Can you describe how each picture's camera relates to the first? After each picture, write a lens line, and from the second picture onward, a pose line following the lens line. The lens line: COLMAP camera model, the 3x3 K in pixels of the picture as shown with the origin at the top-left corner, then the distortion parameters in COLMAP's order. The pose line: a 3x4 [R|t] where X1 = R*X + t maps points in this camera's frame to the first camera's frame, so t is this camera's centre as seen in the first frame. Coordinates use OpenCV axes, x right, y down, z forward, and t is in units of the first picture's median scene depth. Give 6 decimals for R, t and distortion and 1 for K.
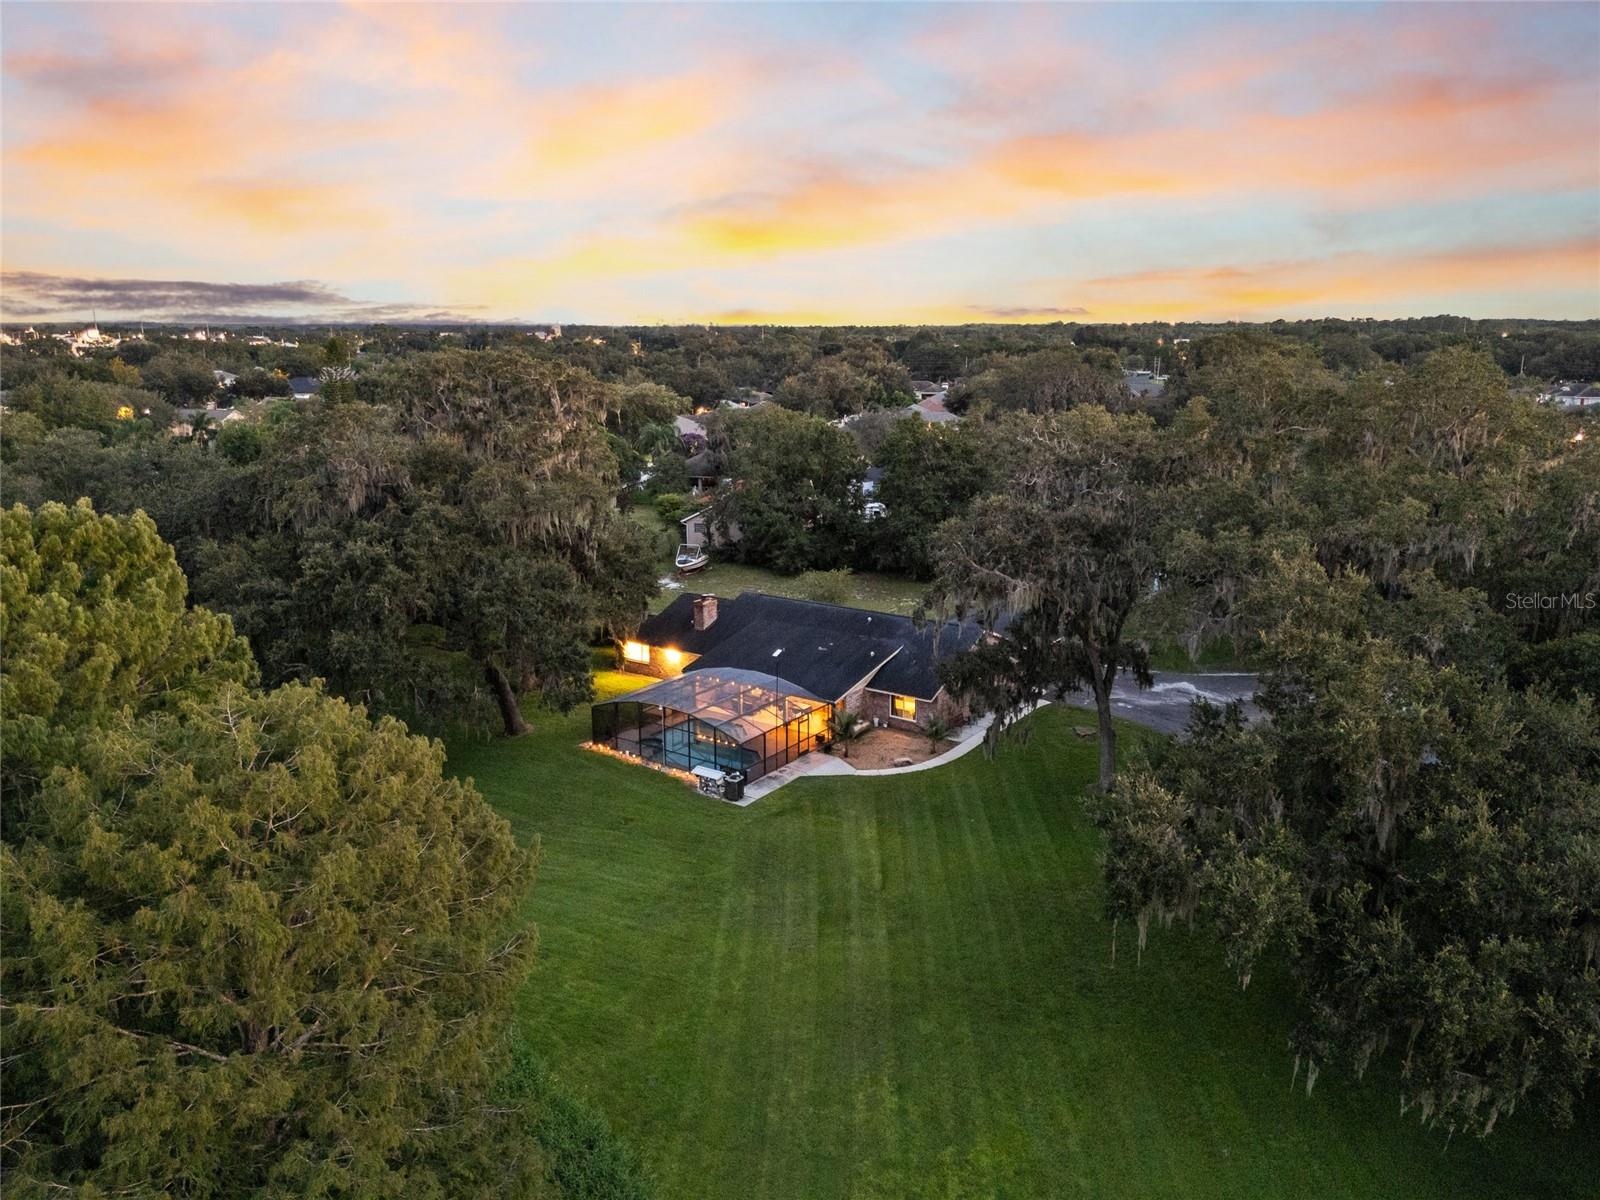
lens RADIAL K [[1110.1, 0, 800.0], [0, 1110.1, 600.0], [0, 0, 1]] dist [0.011782, -0.000517]
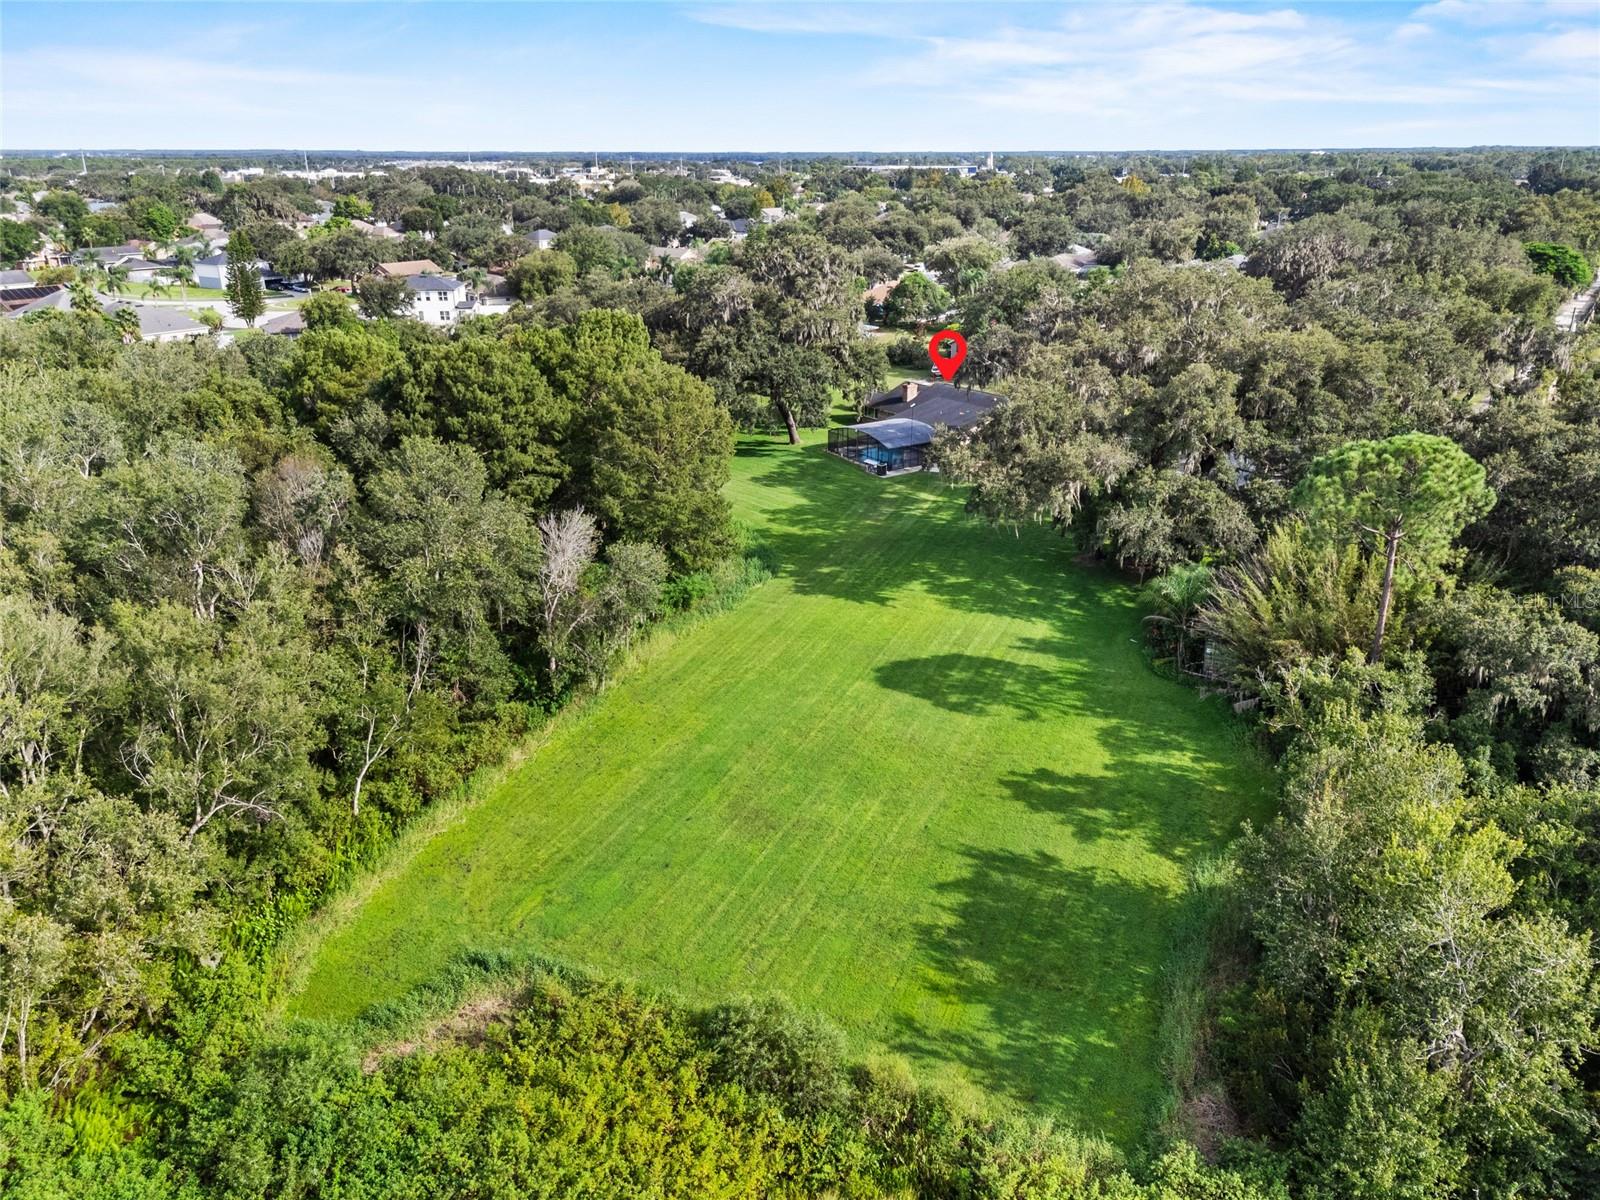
lens RADIAL K [[1110.1, 0, 800.0], [0, 1110.1, 600.0], [0, 0, 1]] dist [0.011782, -0.000517]
pose [[0.928733, 0.130365, -0.347074, 0.492989], [-0.079388, 0.984354, 0.157302, 0.089577], [0.362150, -0.118538, 0.924552, -0.874249]]
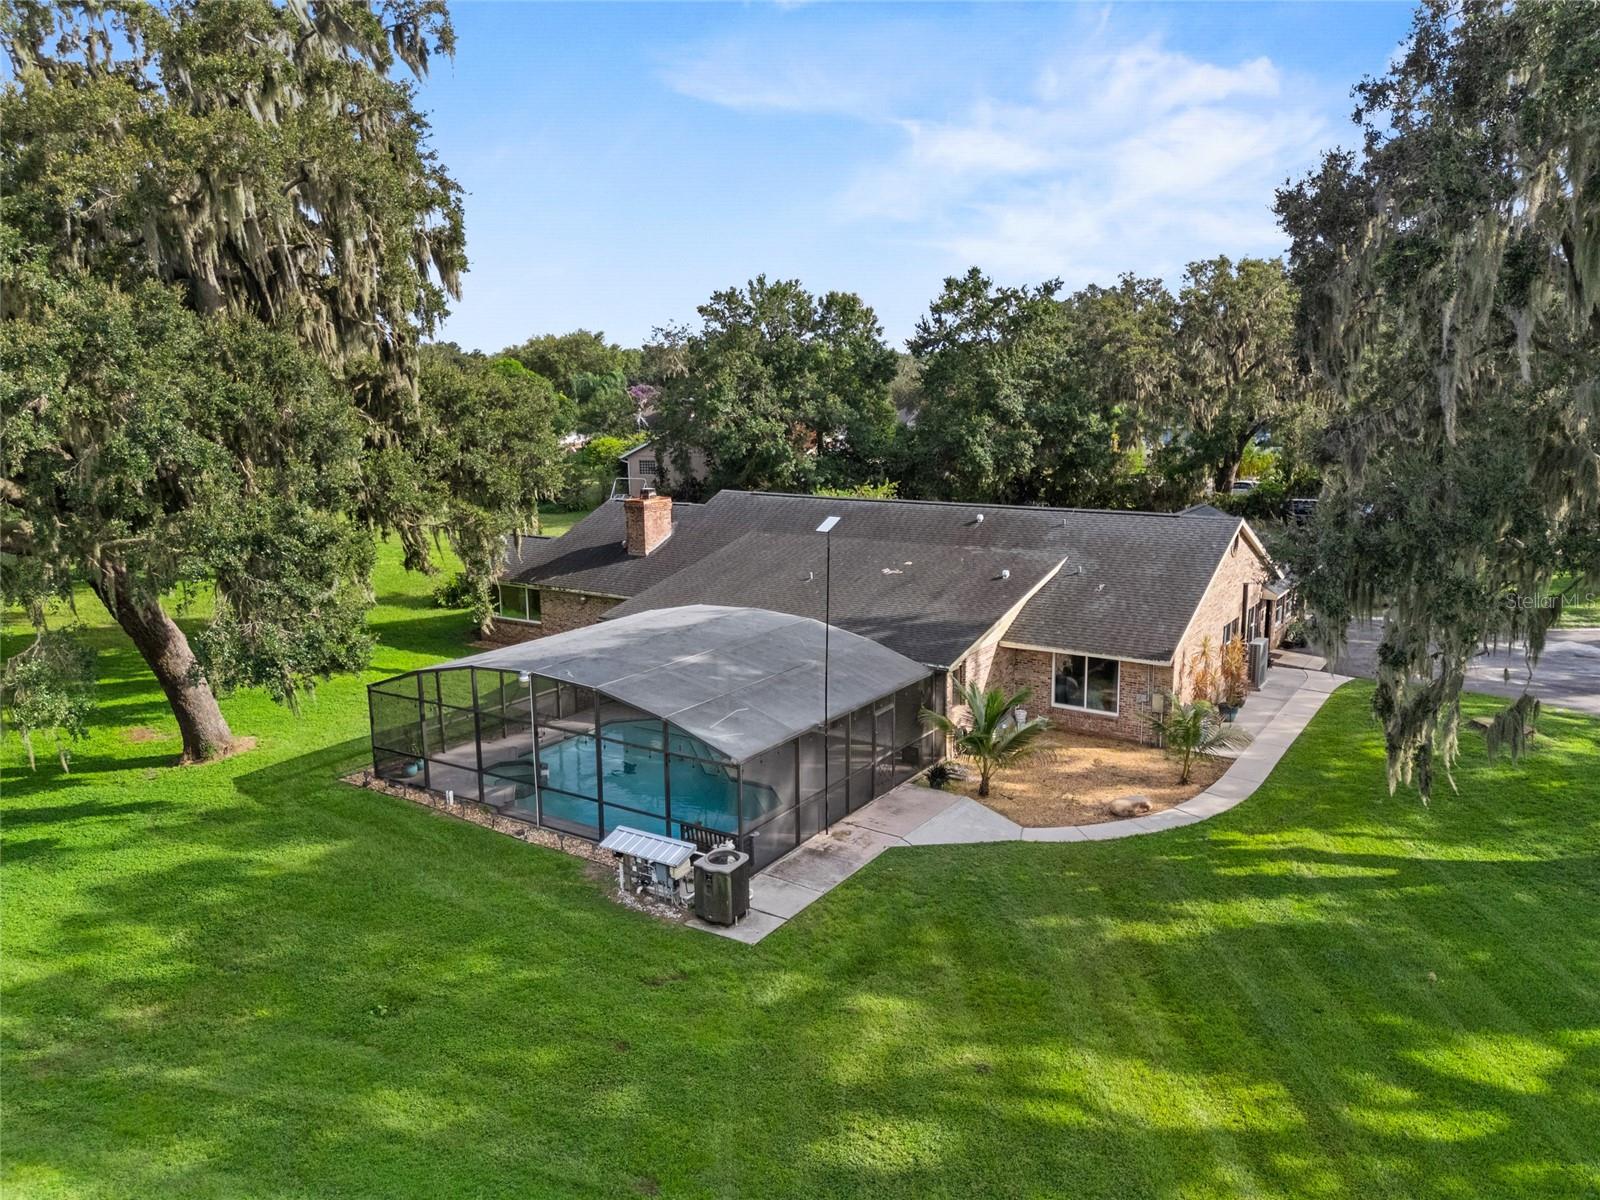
lens RADIAL K [[1110.1, 0, 800.0], [0, 1110.1, 600.0], [0, 0, 1]] dist [0.011782, -0.000517]
pose [[0.999222, -0.013058, 0.037214, -0.042869], [0.014682, 0.998936, -0.043726, 0.086541], [-0.036604, 0.044238, 0.998350, 0.594080]]
